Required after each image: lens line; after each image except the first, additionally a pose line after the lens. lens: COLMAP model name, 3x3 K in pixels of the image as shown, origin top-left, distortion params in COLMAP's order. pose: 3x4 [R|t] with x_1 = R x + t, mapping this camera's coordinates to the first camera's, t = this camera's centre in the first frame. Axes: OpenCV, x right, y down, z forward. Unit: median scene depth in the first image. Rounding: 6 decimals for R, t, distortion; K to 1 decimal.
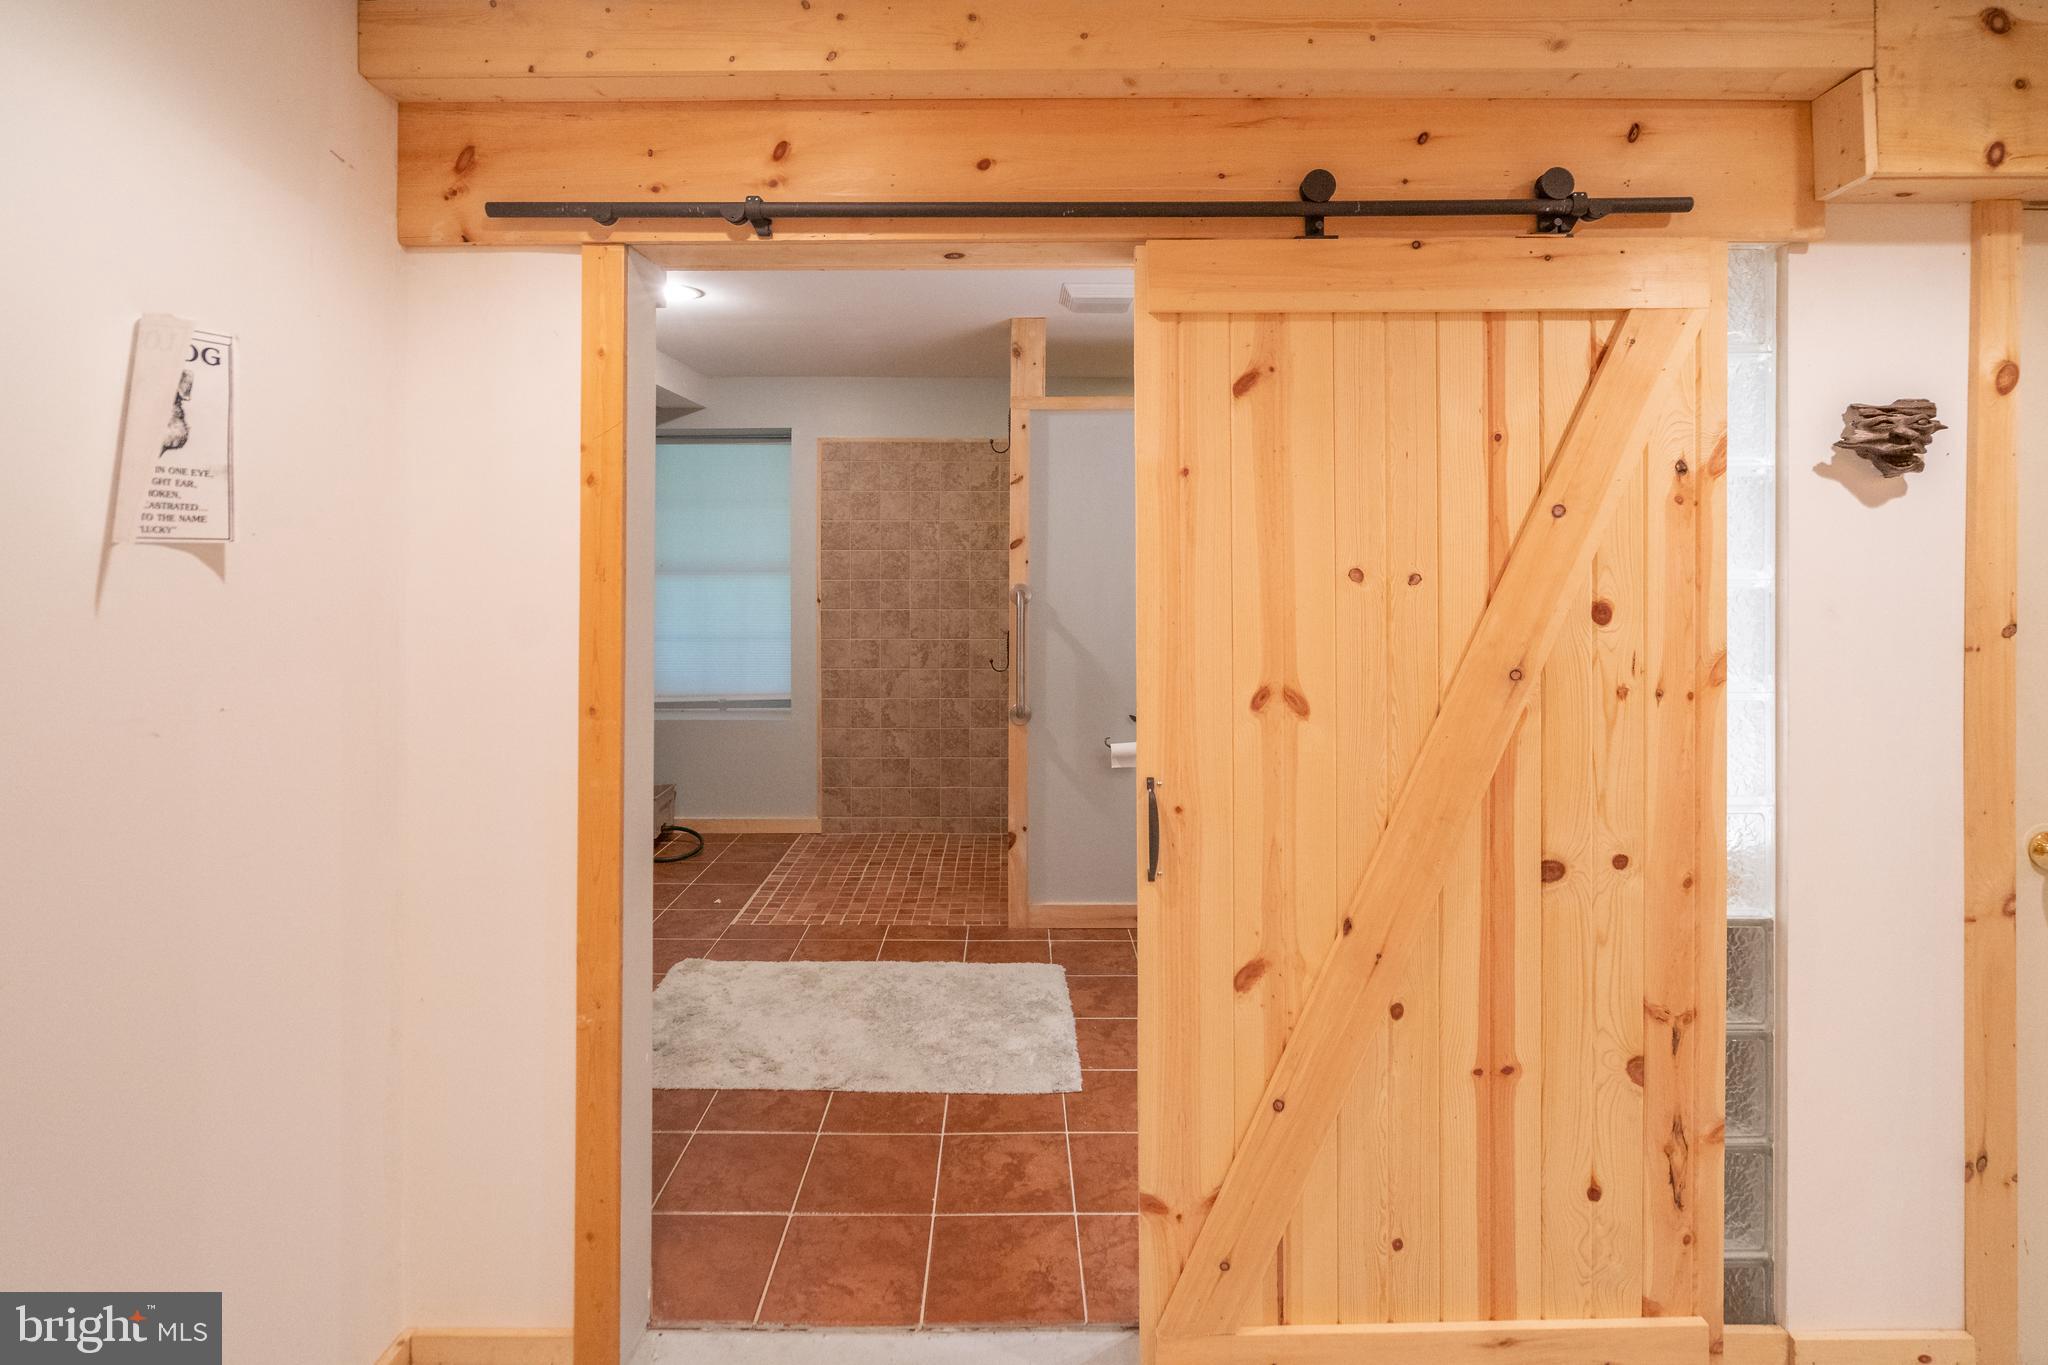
lens RADIAL K [[983.0, 0, 1014.6], [0, 983.0, 551.5], [0, 0, 1]] dist [-0.002280, 0.000093]
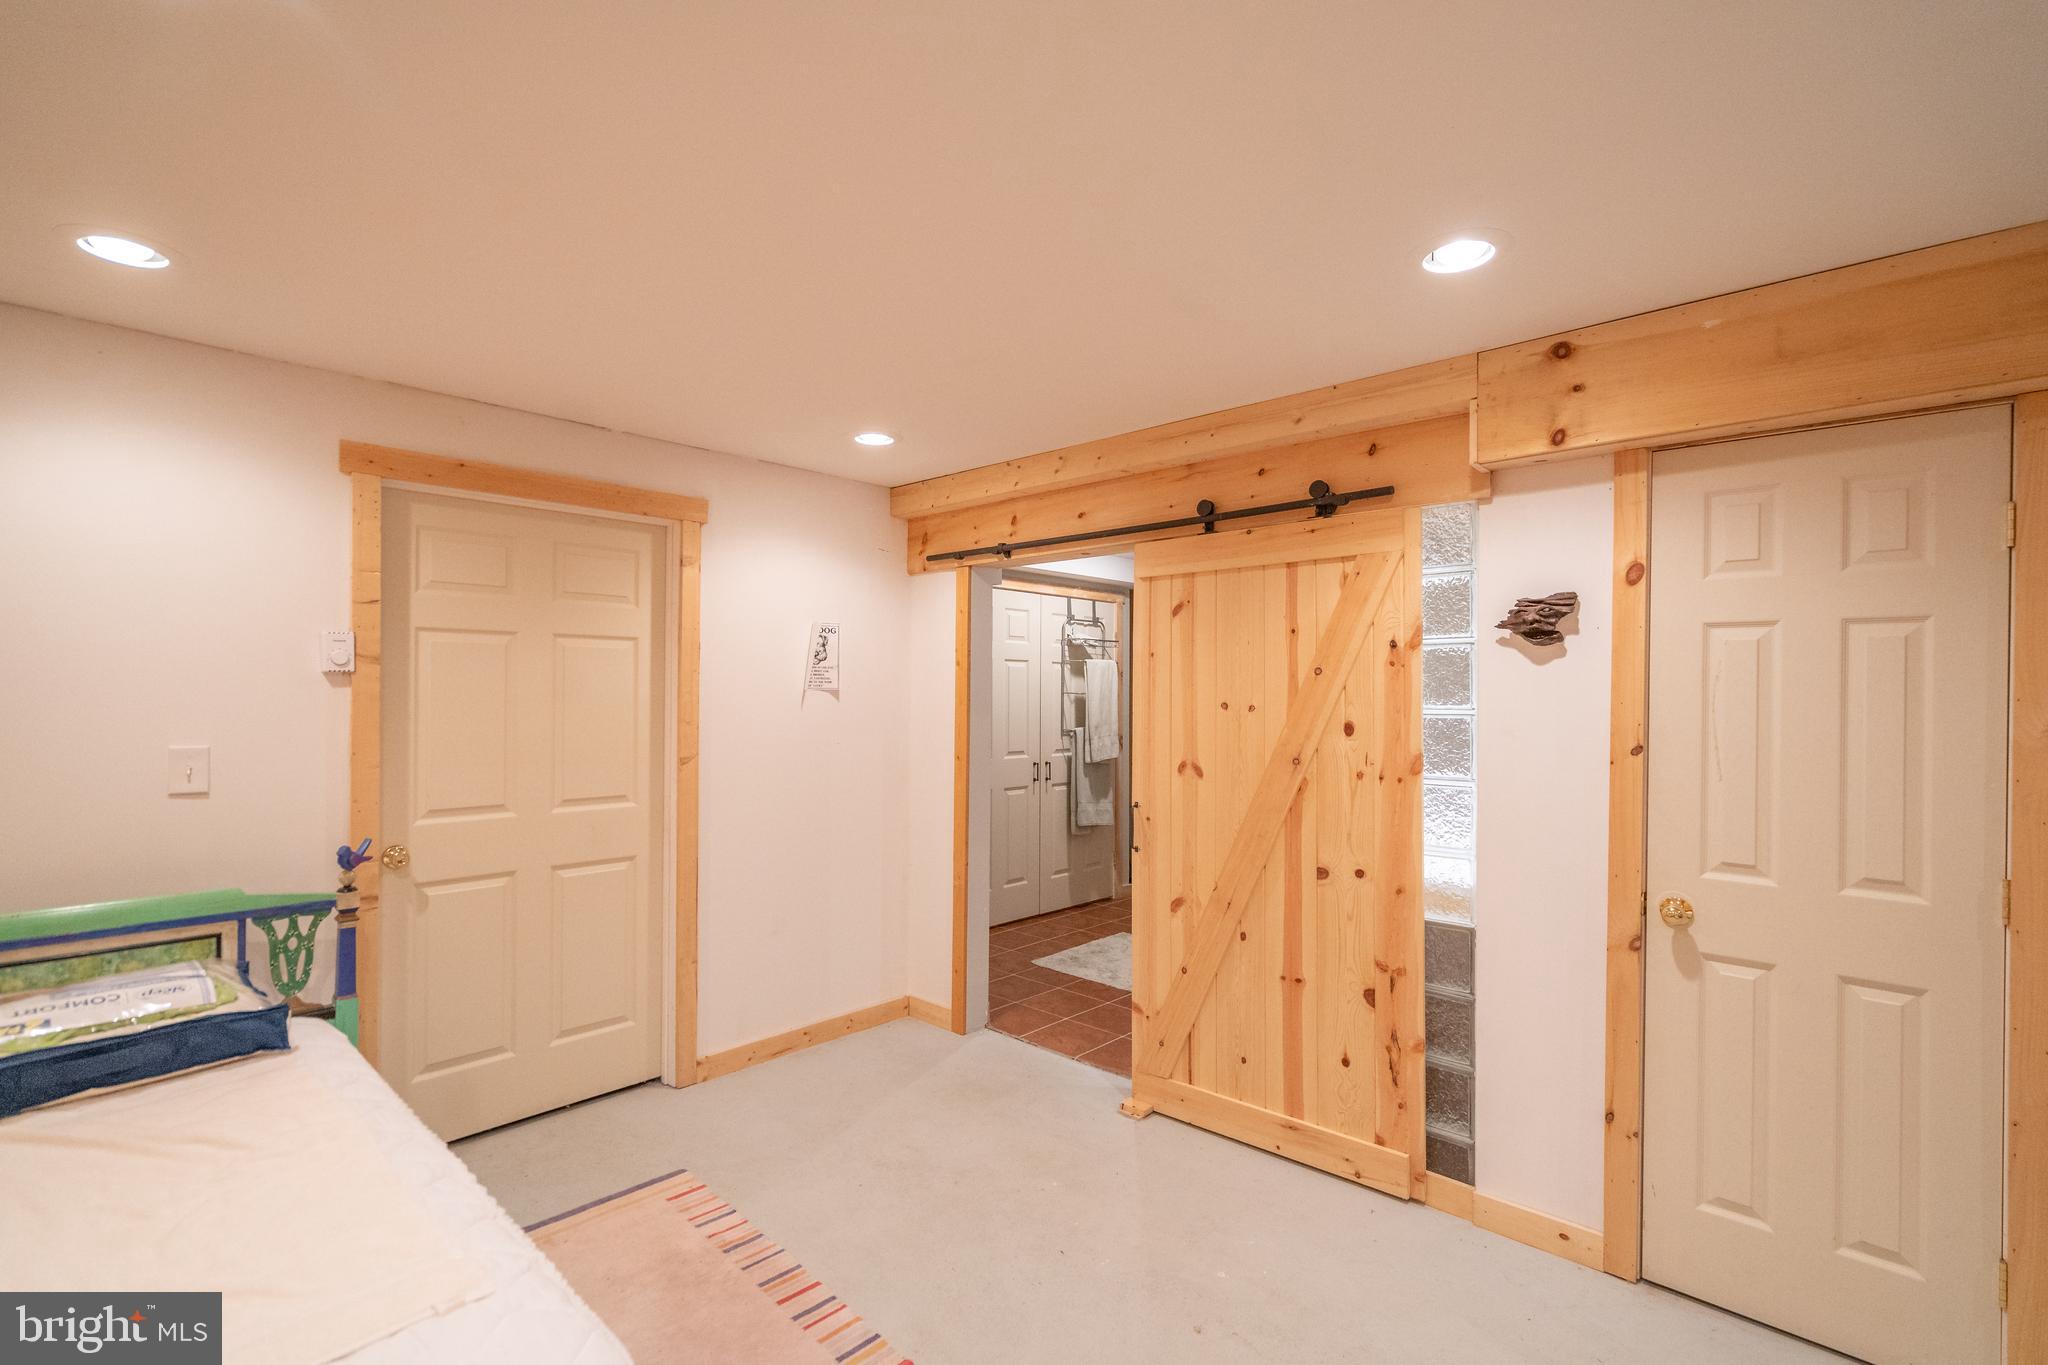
lens RADIAL K [[931.5, 0, 1024.3], [0, 931.5, 684.0], [0, 0, 1]] dist [-0.003125, 0.001349]
pose [[0.732443, -0.003590, -0.680819, 1.300120], [-0.002076, 0.999970, -0.007507, -0.004218], [0.680826, 0.006912, 0.732413, -0.603976]]
